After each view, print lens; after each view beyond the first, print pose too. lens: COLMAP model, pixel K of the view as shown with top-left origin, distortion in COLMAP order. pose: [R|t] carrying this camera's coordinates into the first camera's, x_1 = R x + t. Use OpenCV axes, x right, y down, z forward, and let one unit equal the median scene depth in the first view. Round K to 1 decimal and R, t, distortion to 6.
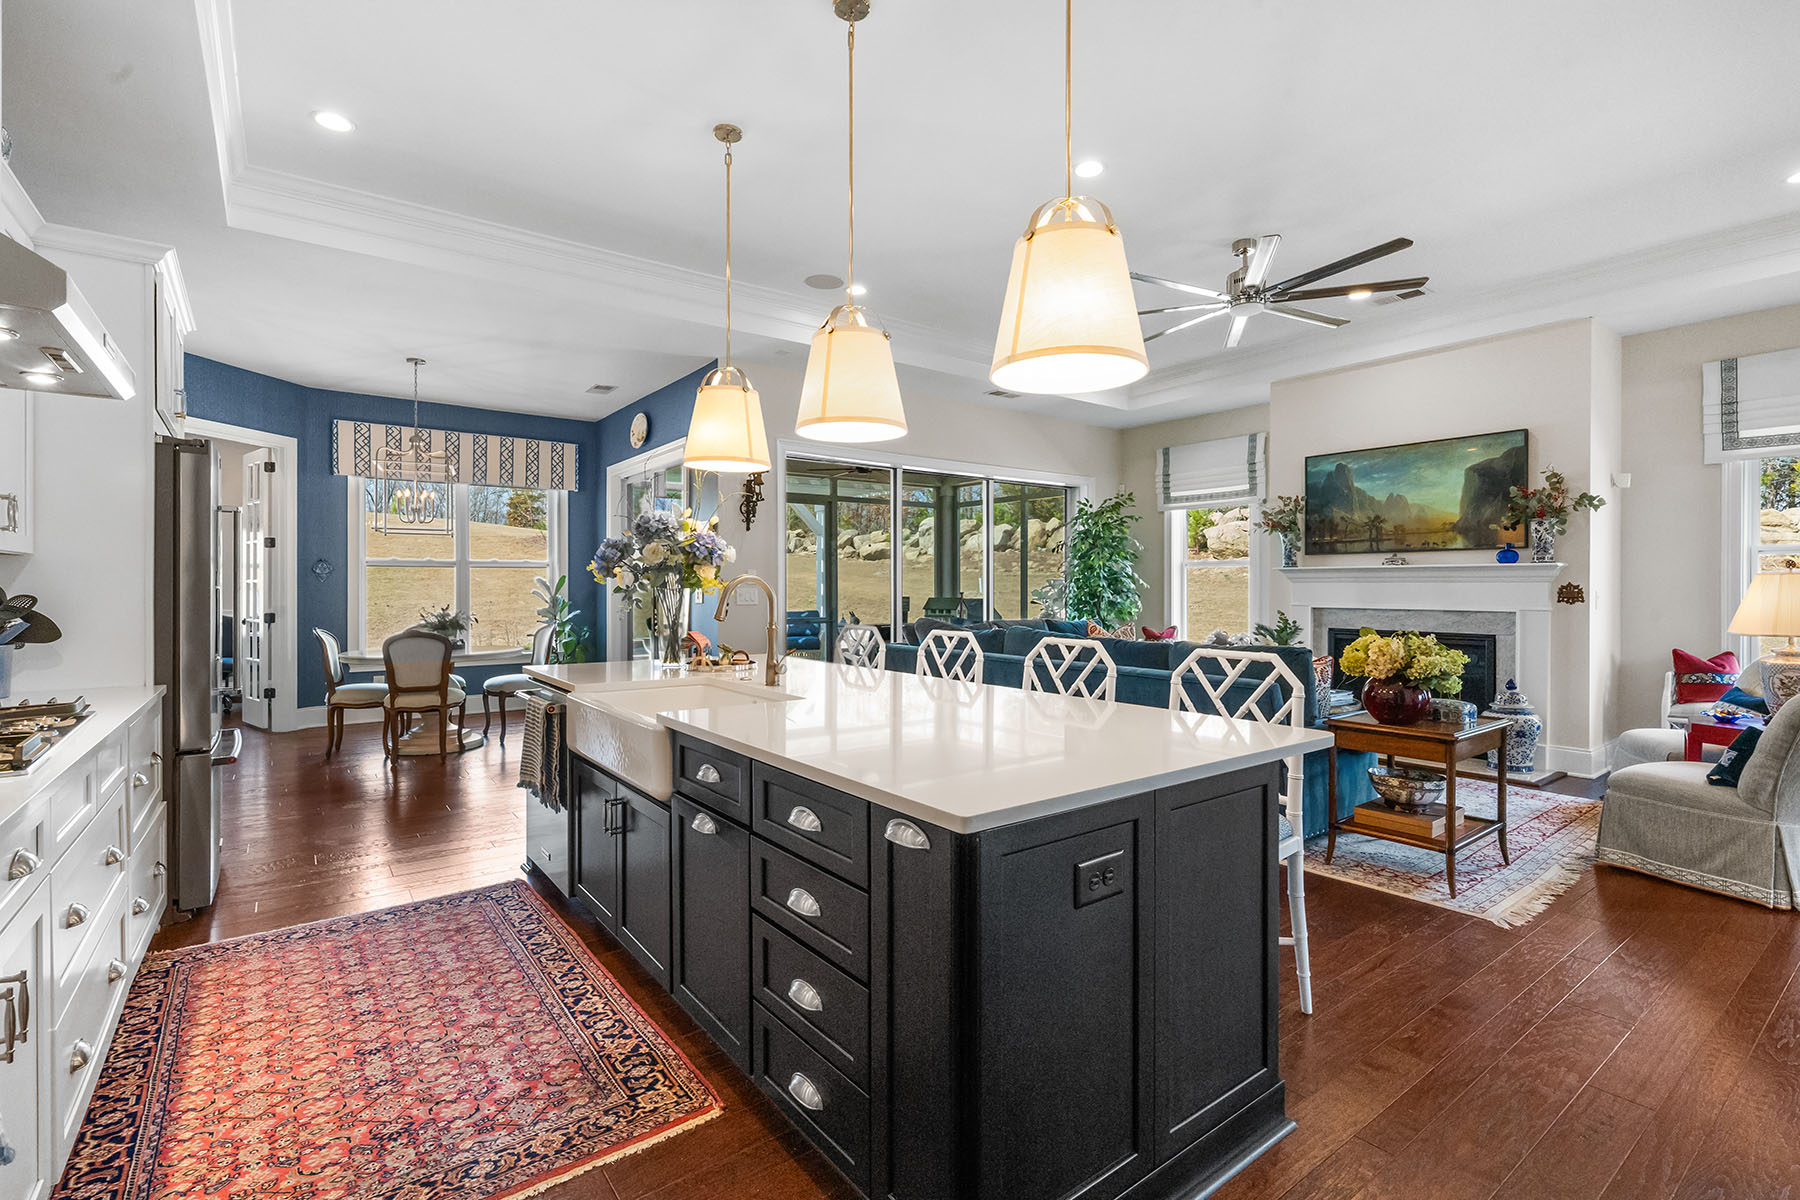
lens RADIAL K [[822.8, 0, 895.9], [0, 822.8, 588.8], [0, 0, 1]] dist [-0.000811, 0.000952]
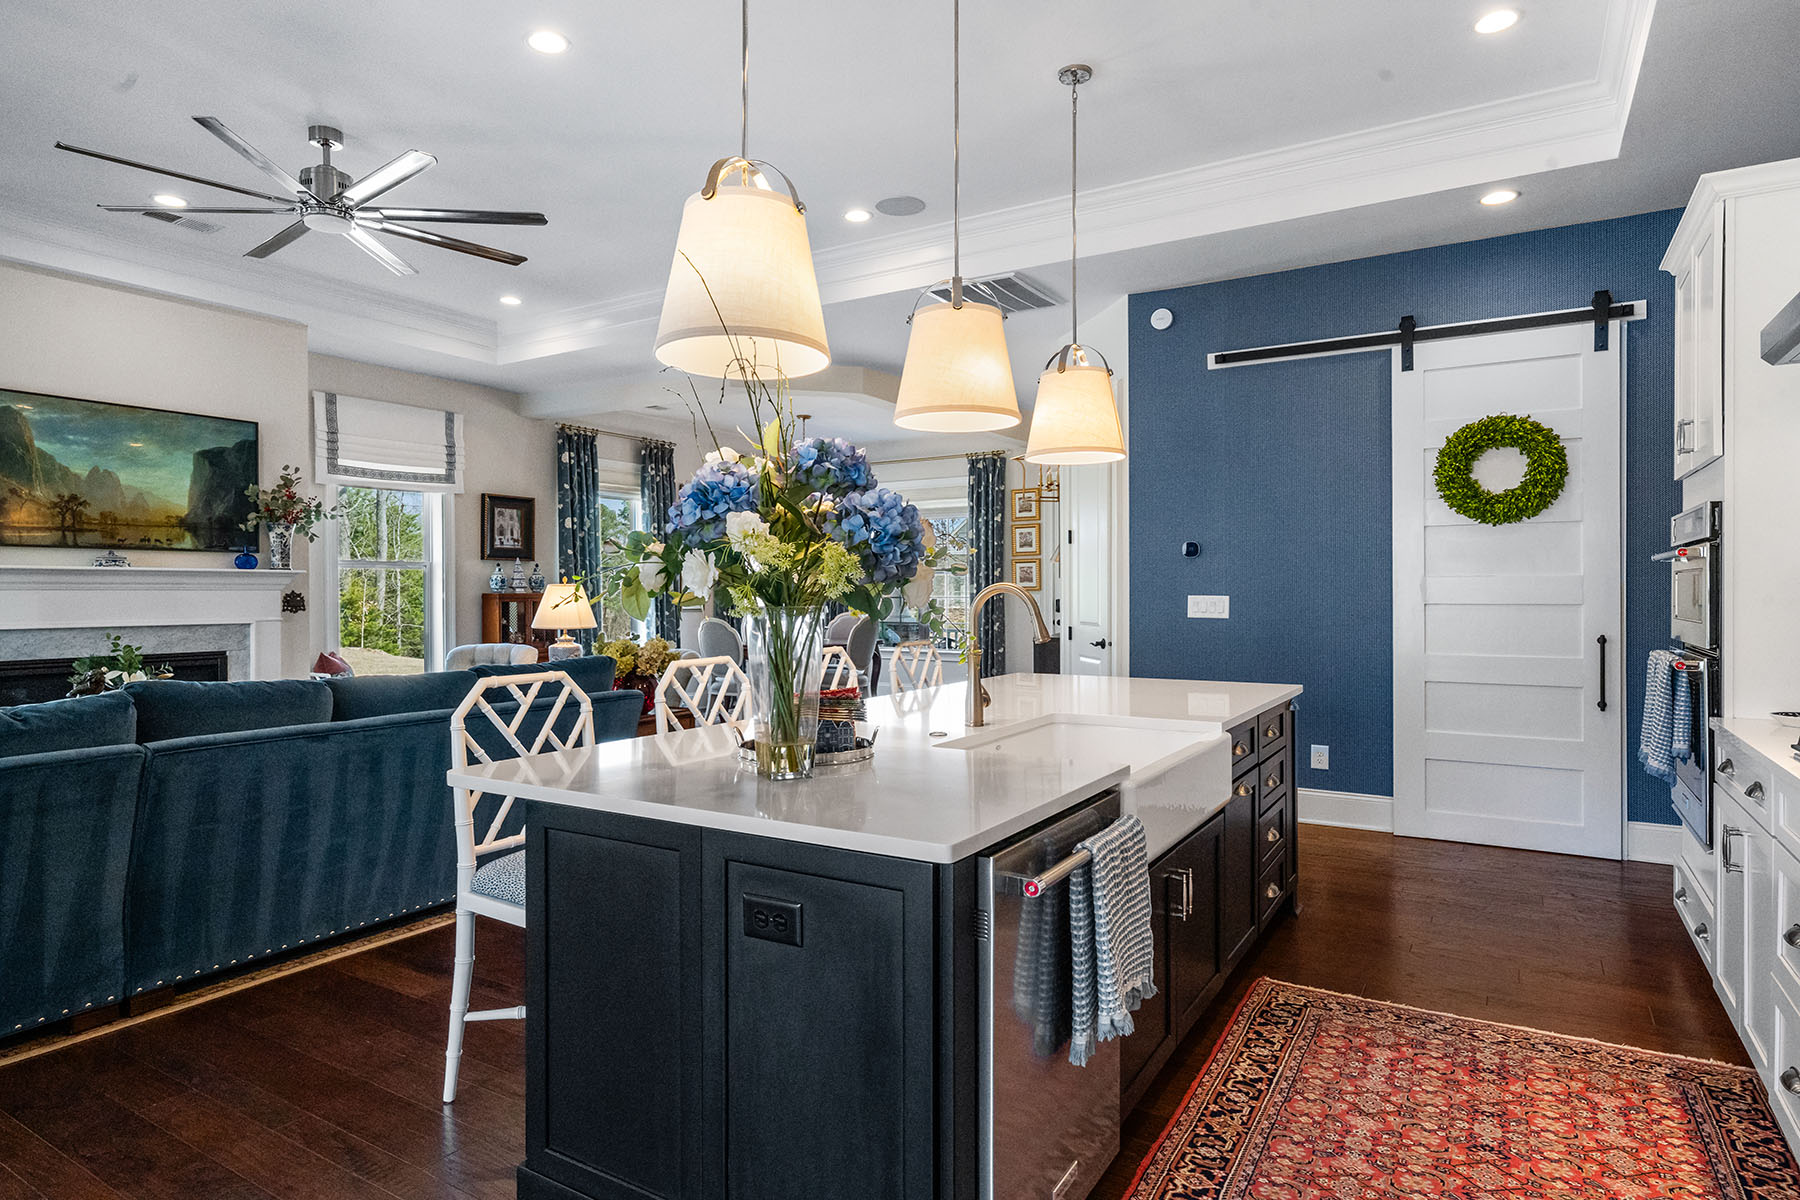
lens RADIAL K [[985.0, 0, 895.9], [0, 985.0, 608.6], [0, 0, 1]] dist [0.025497, -0.002870]
pose [[-0.362571, -0.018560, 0.931771, -1.034141], [0.002800, 0.999775, 0.021004, -0.017967], [-0.931952, 0.010224, -0.362438, 1.468074]]
